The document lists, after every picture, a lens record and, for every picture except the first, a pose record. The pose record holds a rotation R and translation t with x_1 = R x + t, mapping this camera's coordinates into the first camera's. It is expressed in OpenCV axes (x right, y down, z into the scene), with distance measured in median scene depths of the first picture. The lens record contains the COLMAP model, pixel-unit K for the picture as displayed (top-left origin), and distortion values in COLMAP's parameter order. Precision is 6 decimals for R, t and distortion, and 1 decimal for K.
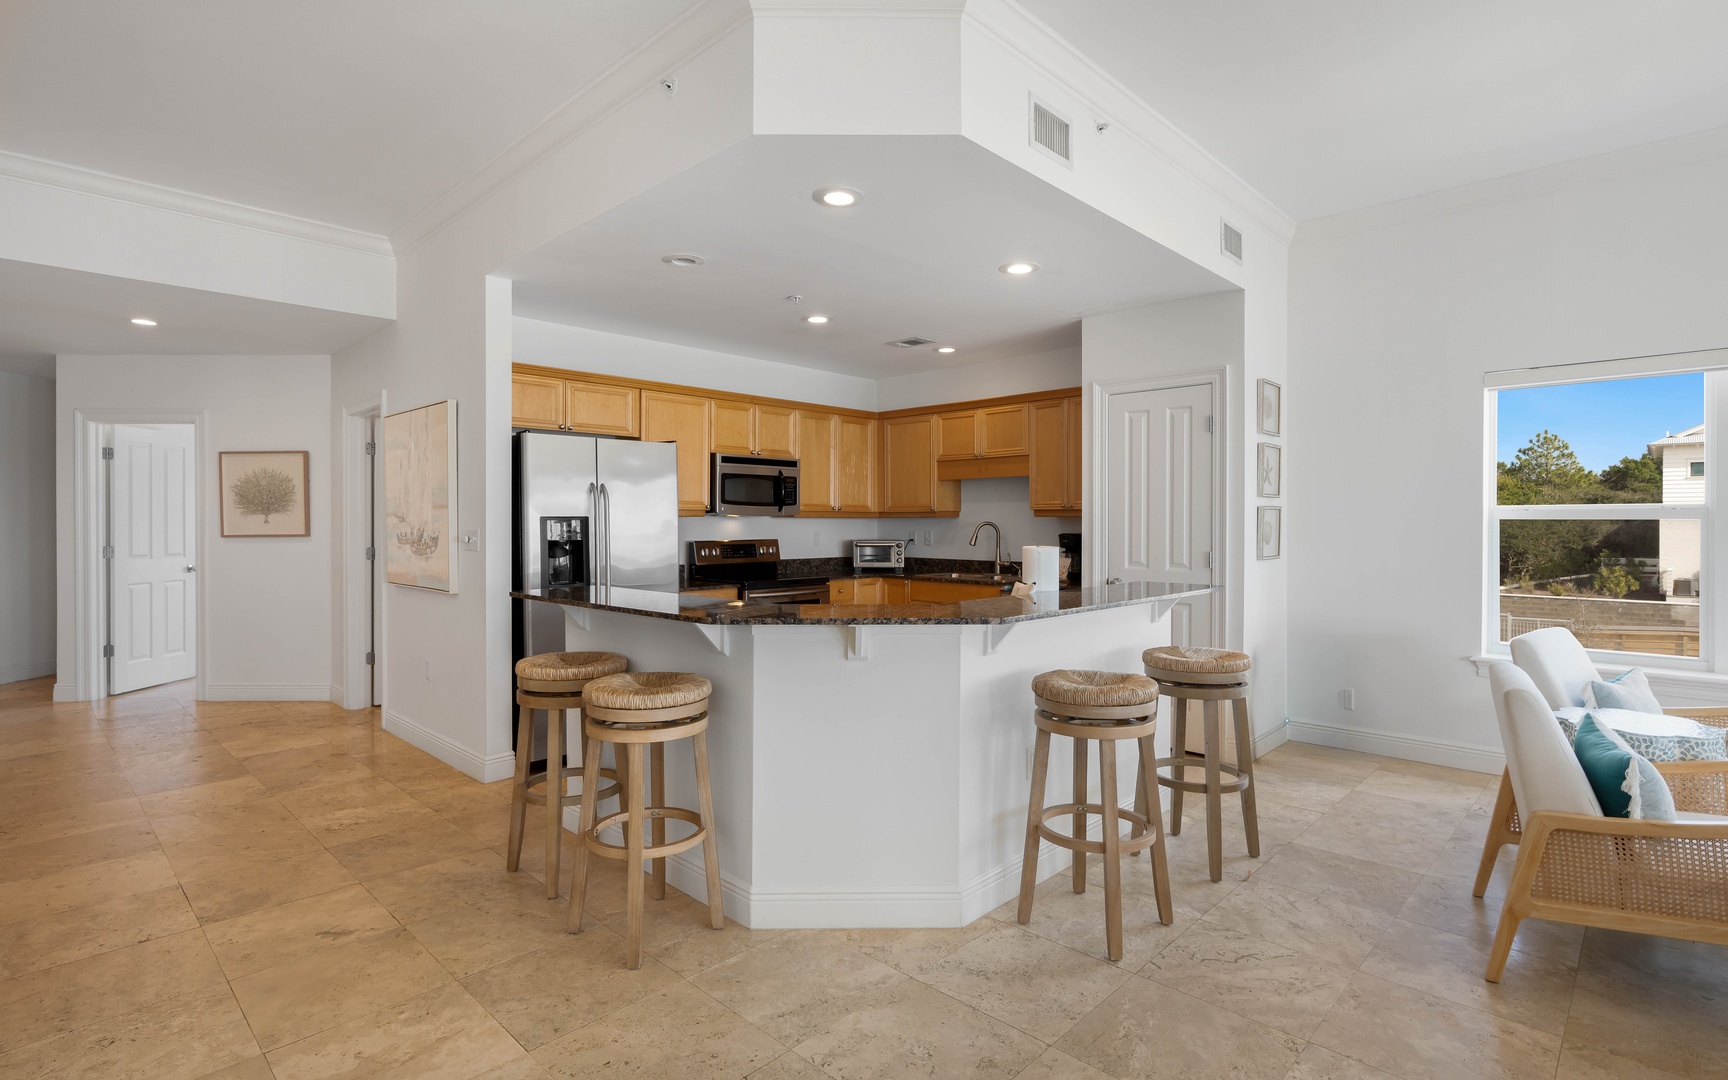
lens RADIAL K [[830.8, 0, 864.8], [0, 830.8, 531.4], [0, 0, 1]] dist [0.002664, 0.001095]
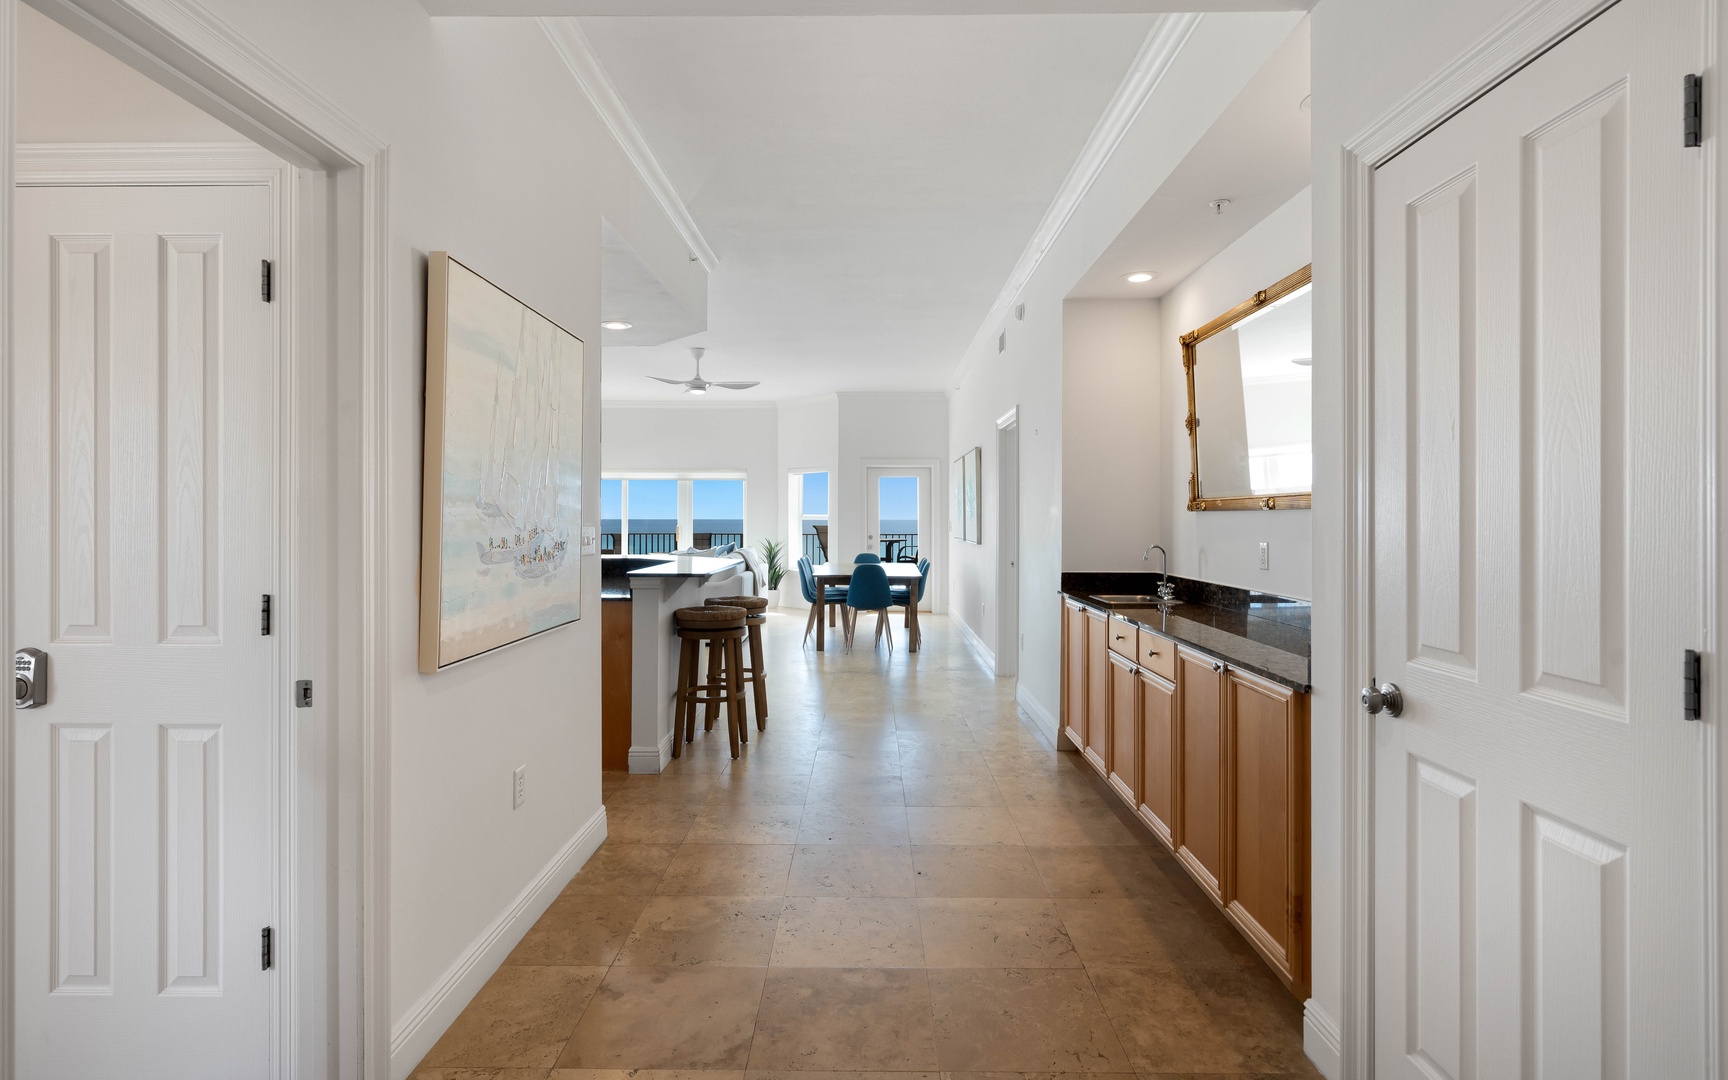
lens RADIAL K [[830.8, 0, 868.6], [0, 830.8, 525.7], [0, 0, 1]] dist [0.002664, 0.001095]
pose [[-0.689329, -0.003953, 0.724438, -0.855946], [0.007736, 0.999888, 0.012818, -0.008882], [-0.724407, 0.014440, -0.689221, 0.958762]]
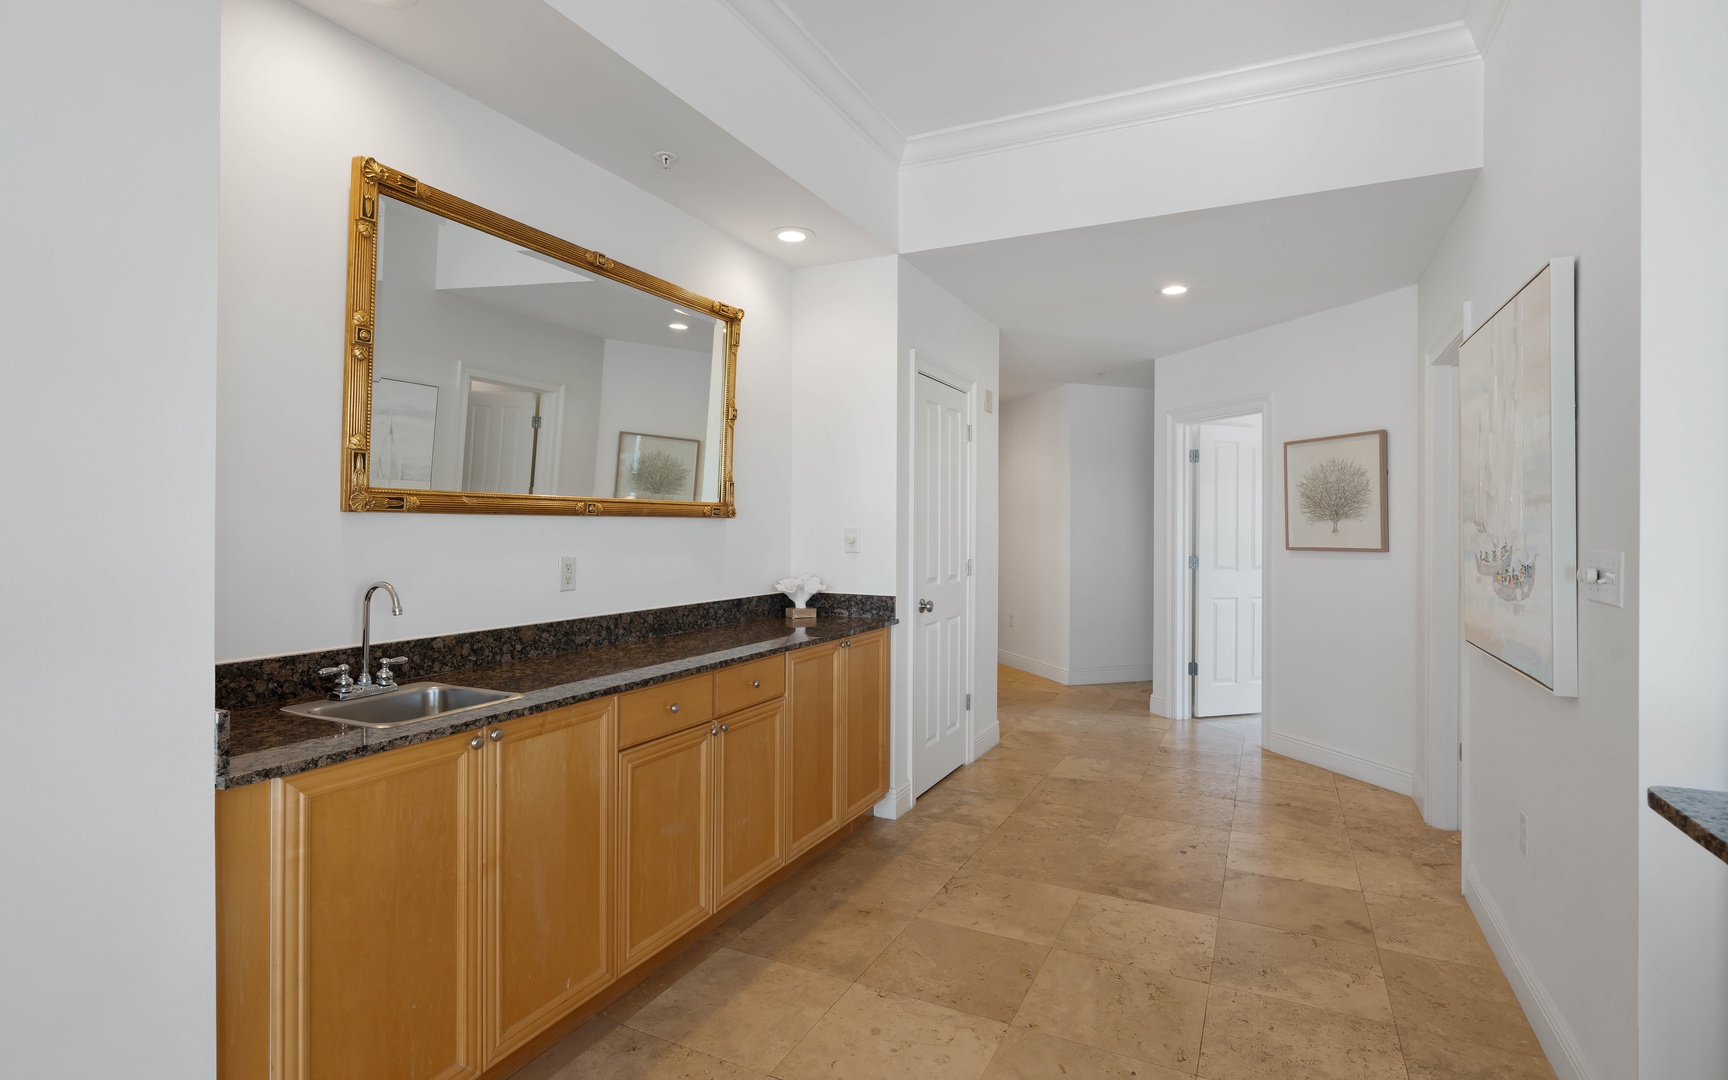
lens RADIAL K [[830.8, 0, 874.1], [0, 830.8, 519.1], [0, 0, 1]] dist [0.002664, 0.001095]
pose [[0.306283, -0.005967, -0.951922, -0.137165], [-0.018602, 0.999752, -0.012252, -0.005116], [0.951759, 0.021460, 0.306096, 0.381219]]
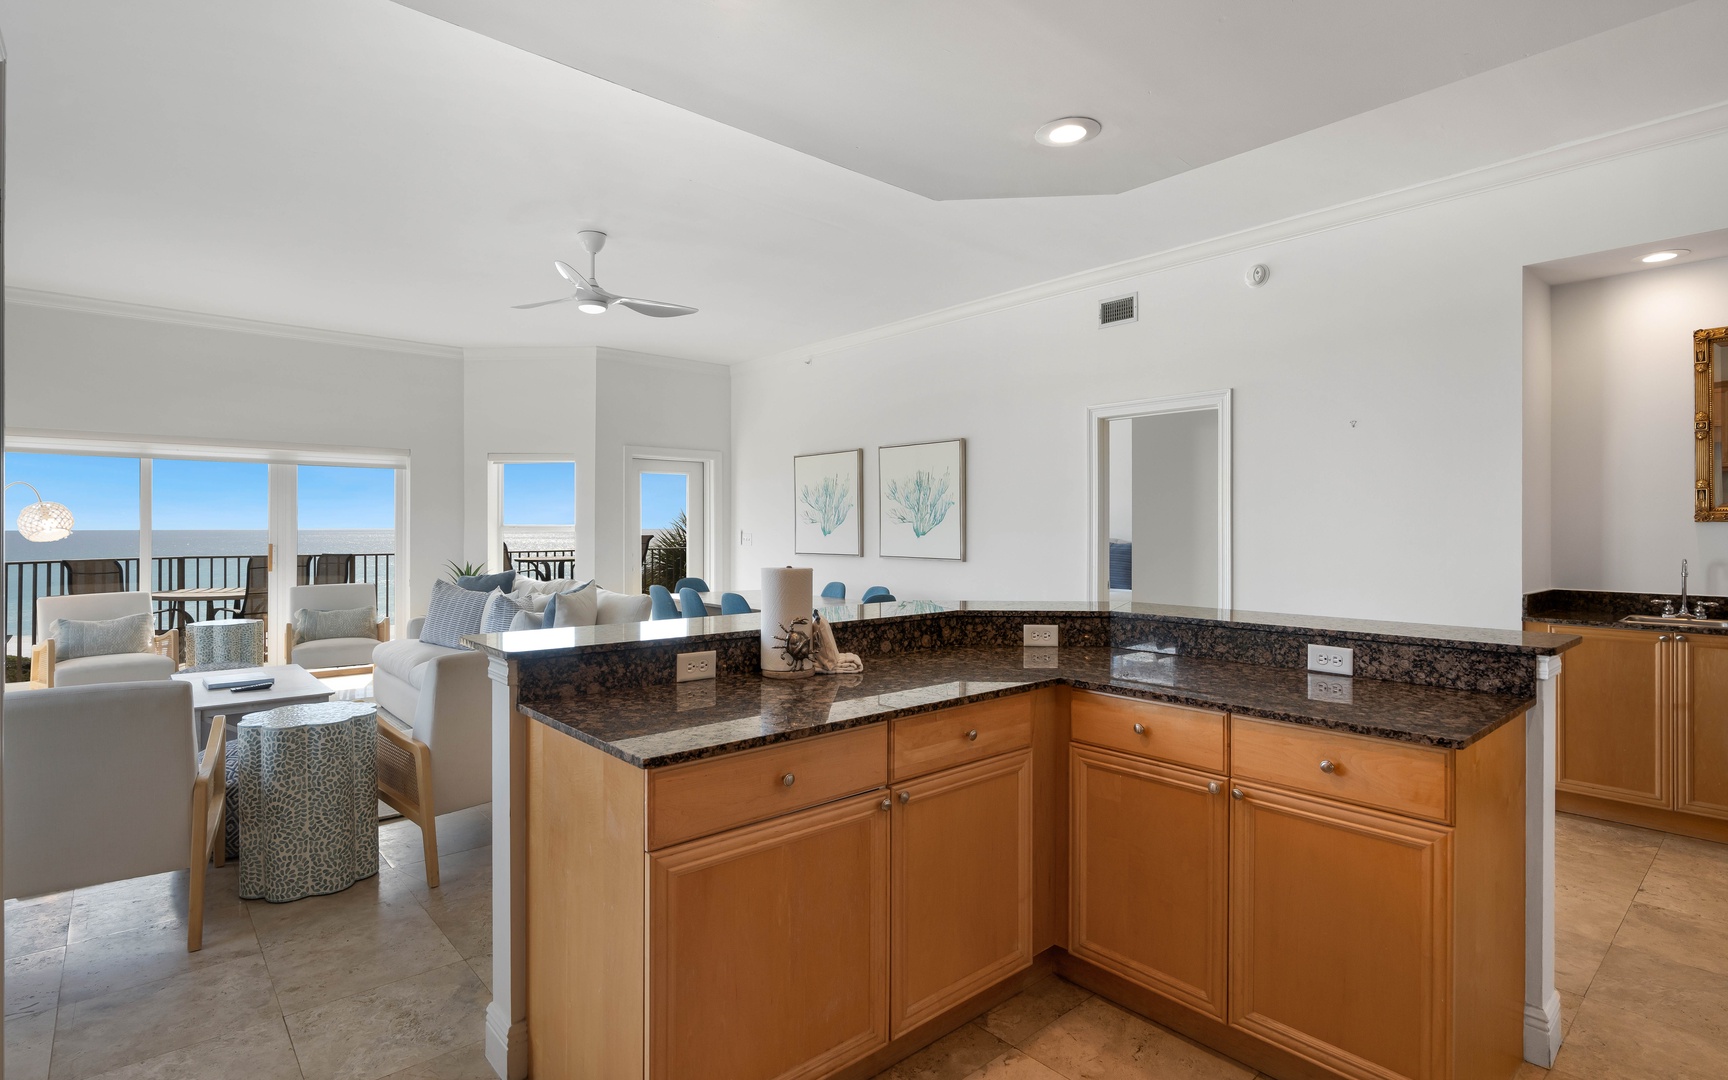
lens RADIAL K [[830.8, 0, 863.2], [0, 830.8, 533.2], [0, 0, 1]] dist [0.002664, 0.001095]
pose [[-0.995676, 0.003286, 0.092833, 0.046684], [0.004545, 0.999901, 0.013354, -0.011392], [-0.092780, 0.013718, -0.995592, 0.977915]]
